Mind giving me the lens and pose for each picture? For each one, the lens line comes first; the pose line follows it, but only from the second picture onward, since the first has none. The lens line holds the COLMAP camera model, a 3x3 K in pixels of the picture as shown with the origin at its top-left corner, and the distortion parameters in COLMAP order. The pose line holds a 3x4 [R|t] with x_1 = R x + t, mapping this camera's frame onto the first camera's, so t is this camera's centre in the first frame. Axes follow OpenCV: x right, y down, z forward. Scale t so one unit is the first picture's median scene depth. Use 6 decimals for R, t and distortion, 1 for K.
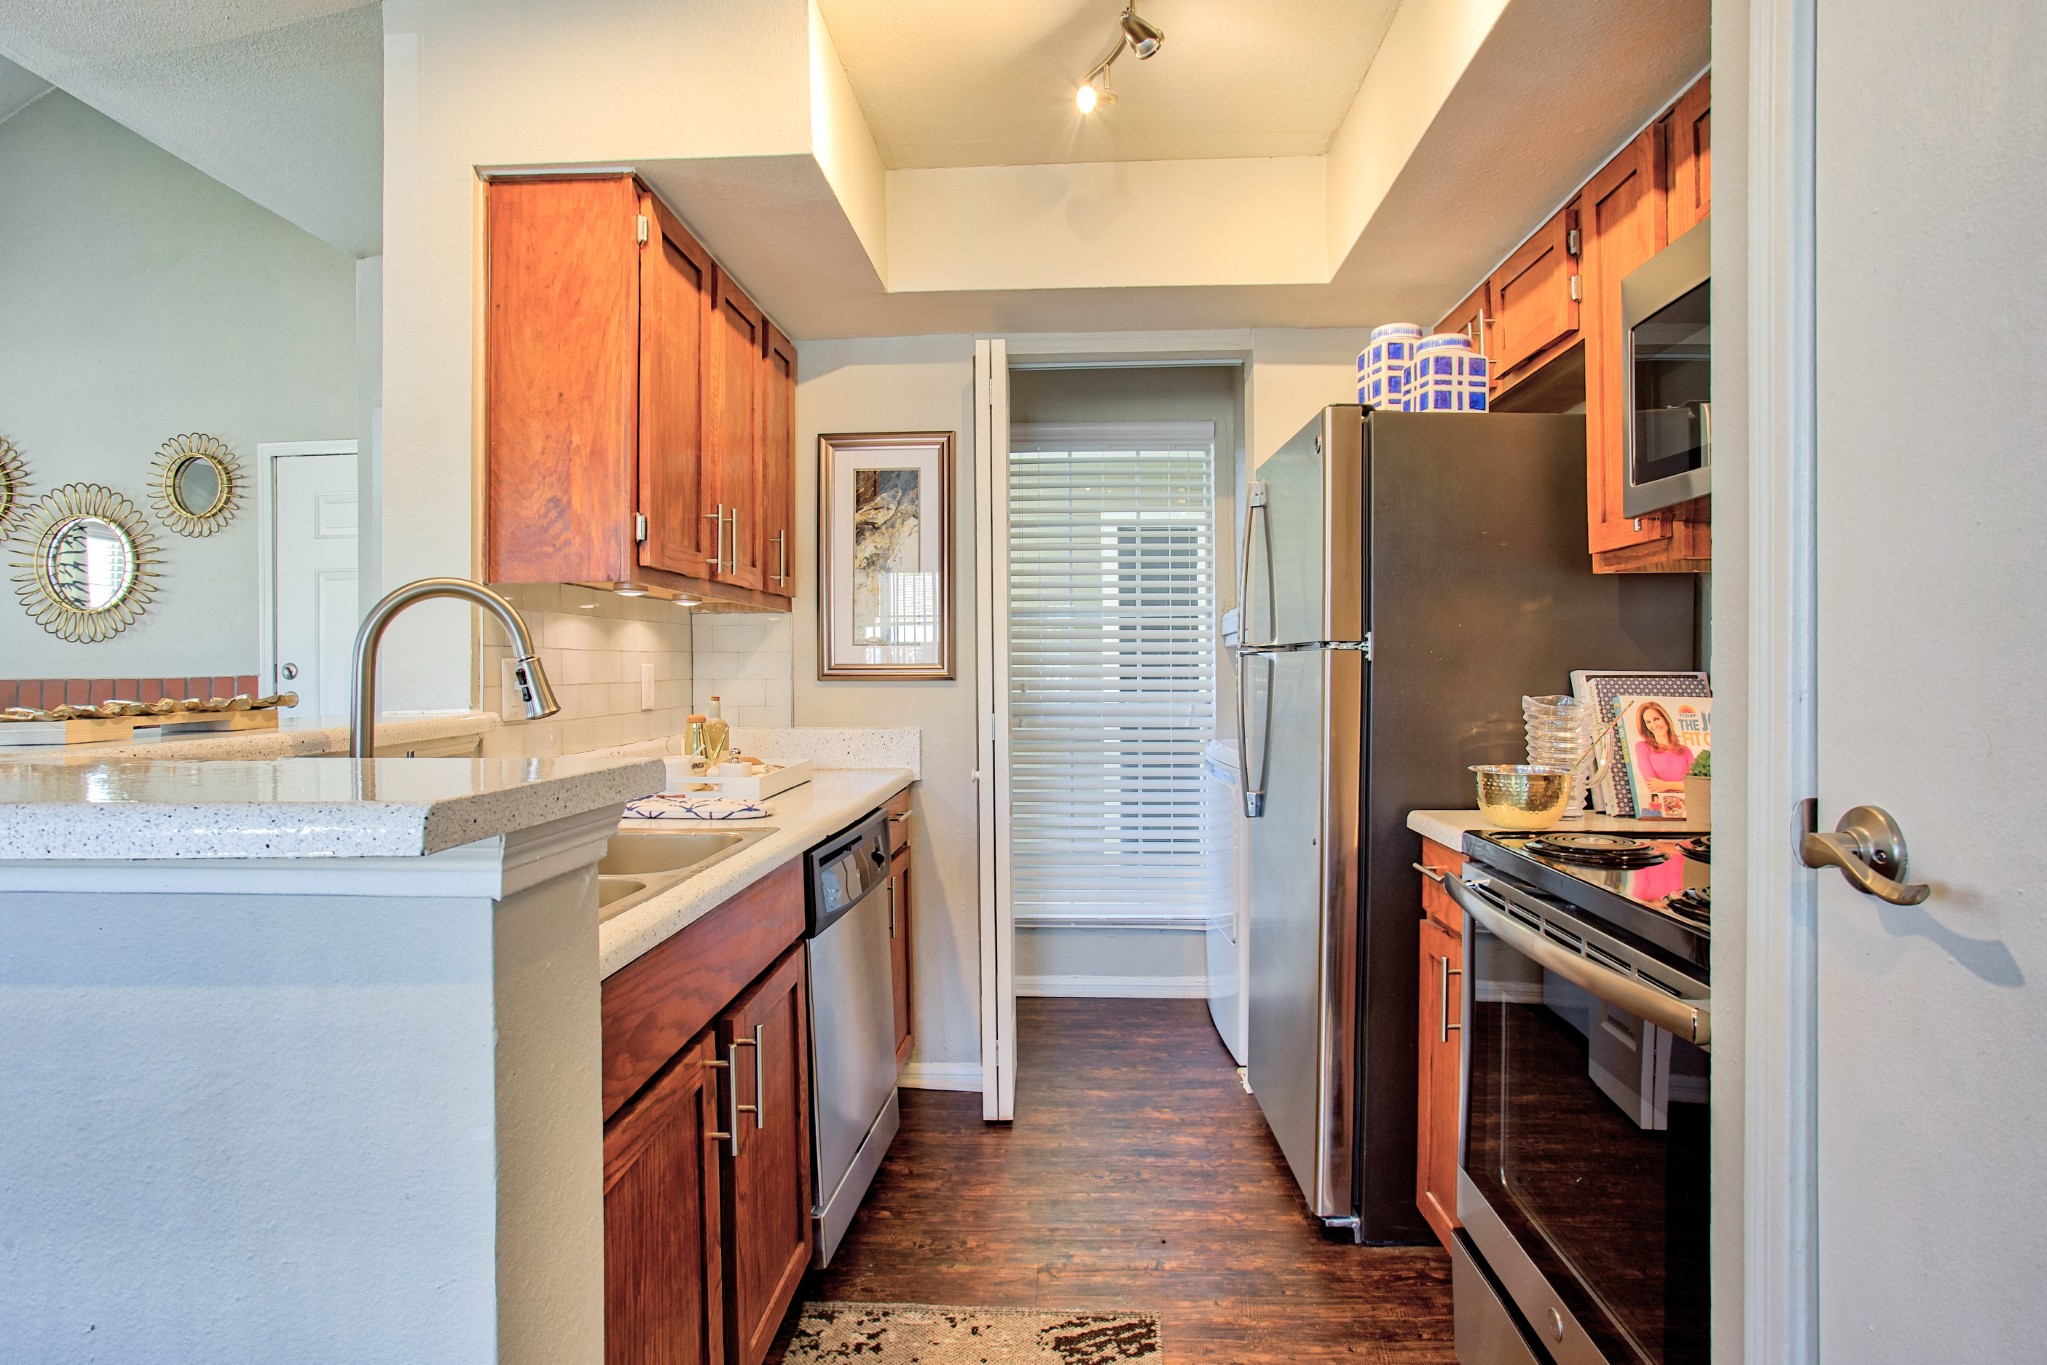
lens RADIAL K [[1059.2, 0, 1018.3], [0, 1059.2, 667.7], [0, 0, 1]] dist [-0.022562, 0.001992]
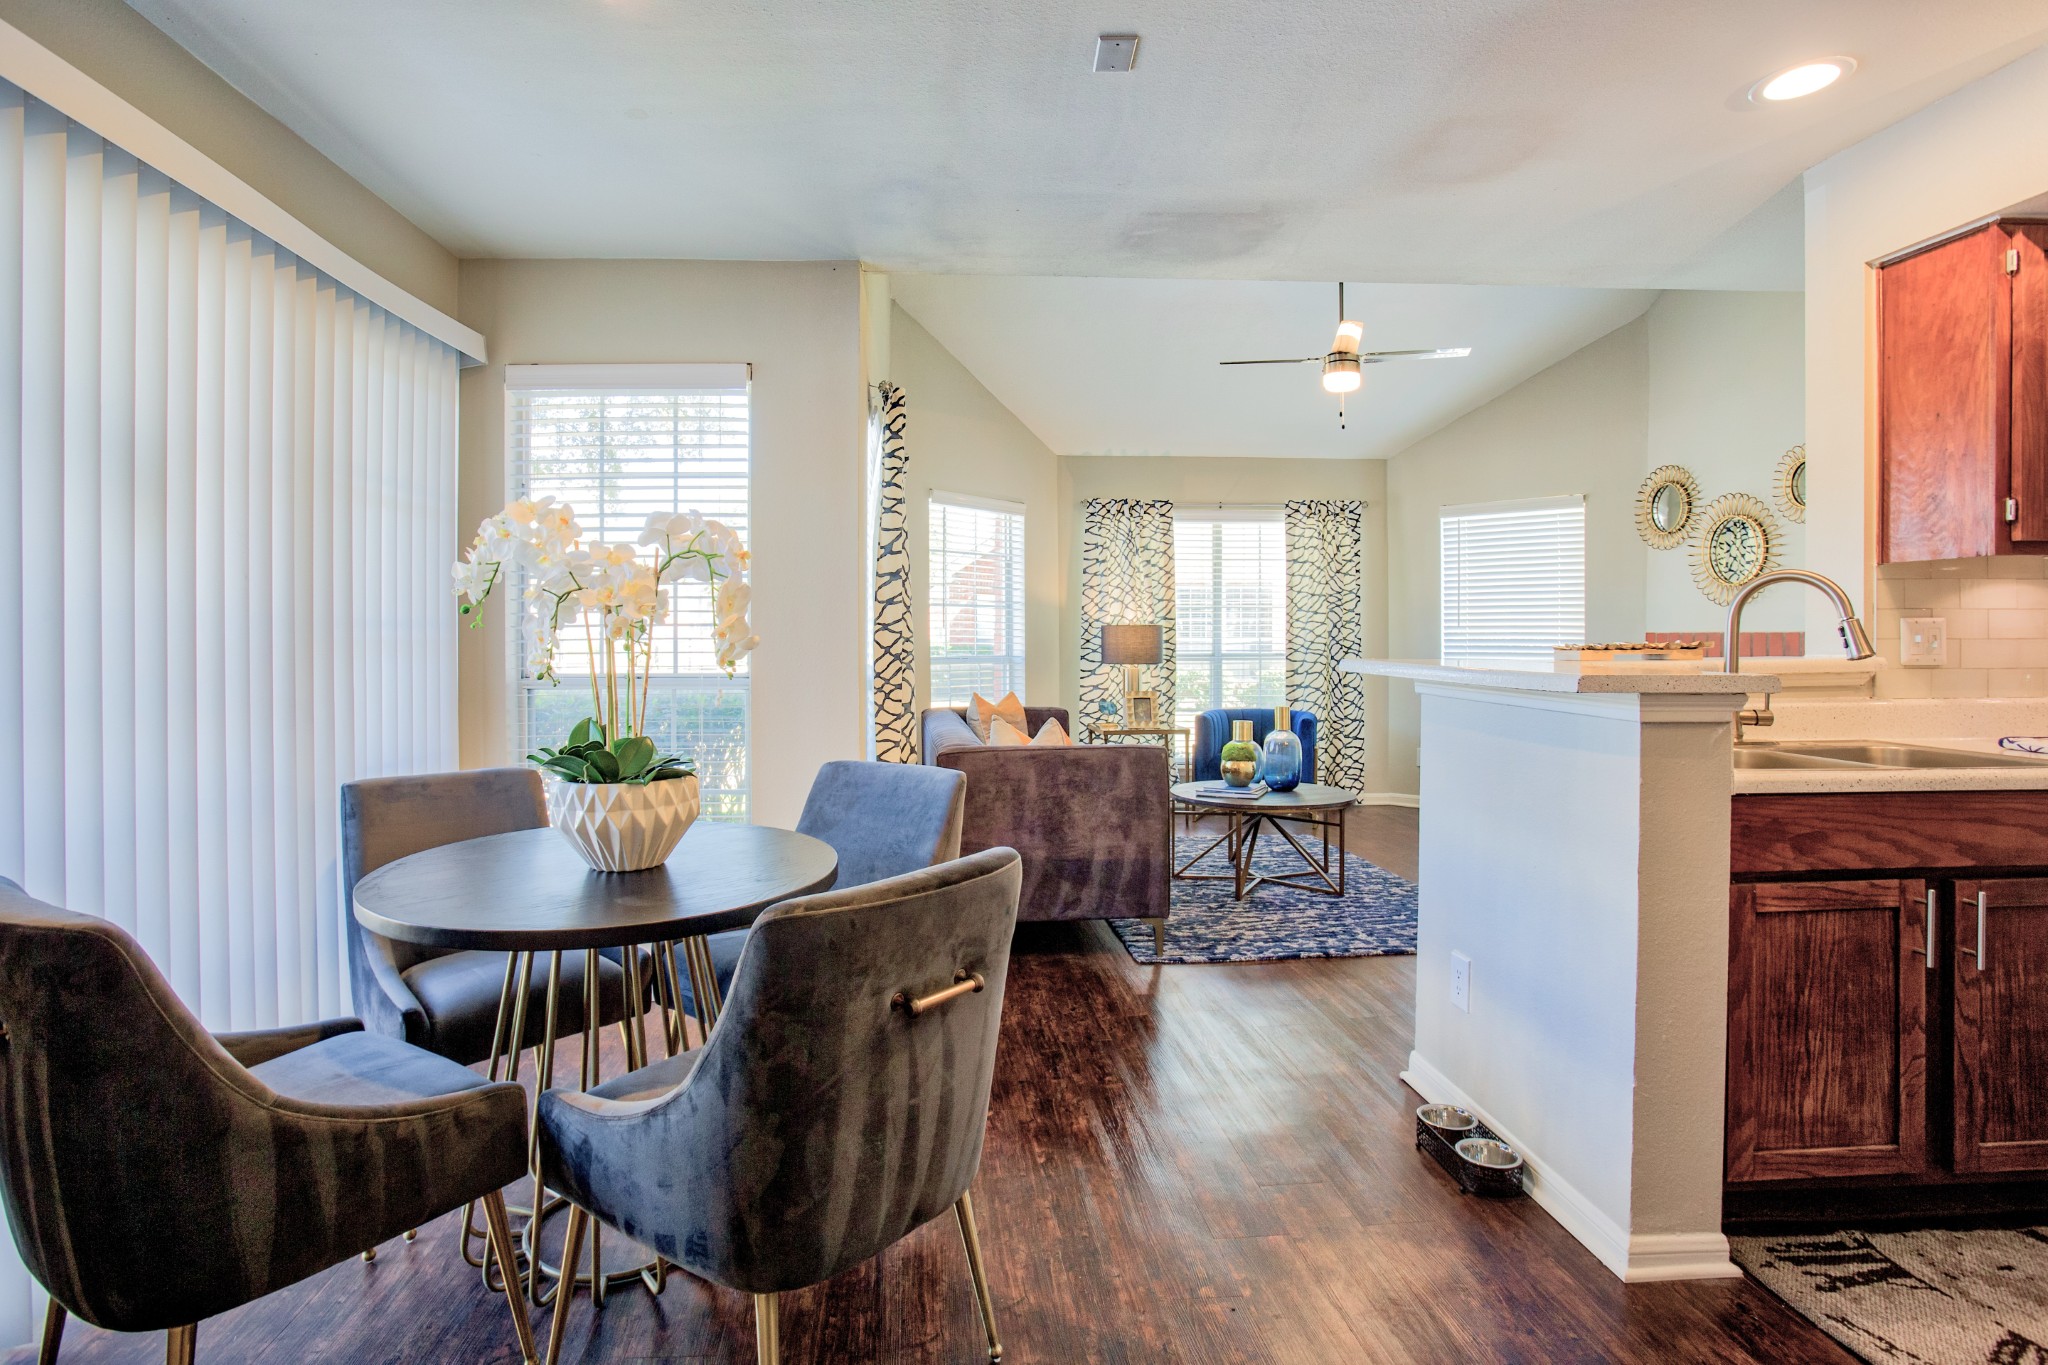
lens RADIAL K [[1059.7, 0, 942.4], [0, 1059.7, 627.8], [0, 0, 1]] dist [-0.022562, 0.001992]
pose [[0.089846, 0.004212, -0.995947, 0.726618], [-0.000291, 0.999991, 0.004202, -0.001777], [0.995956, -0.000088, 0.089846, -0.331654]]
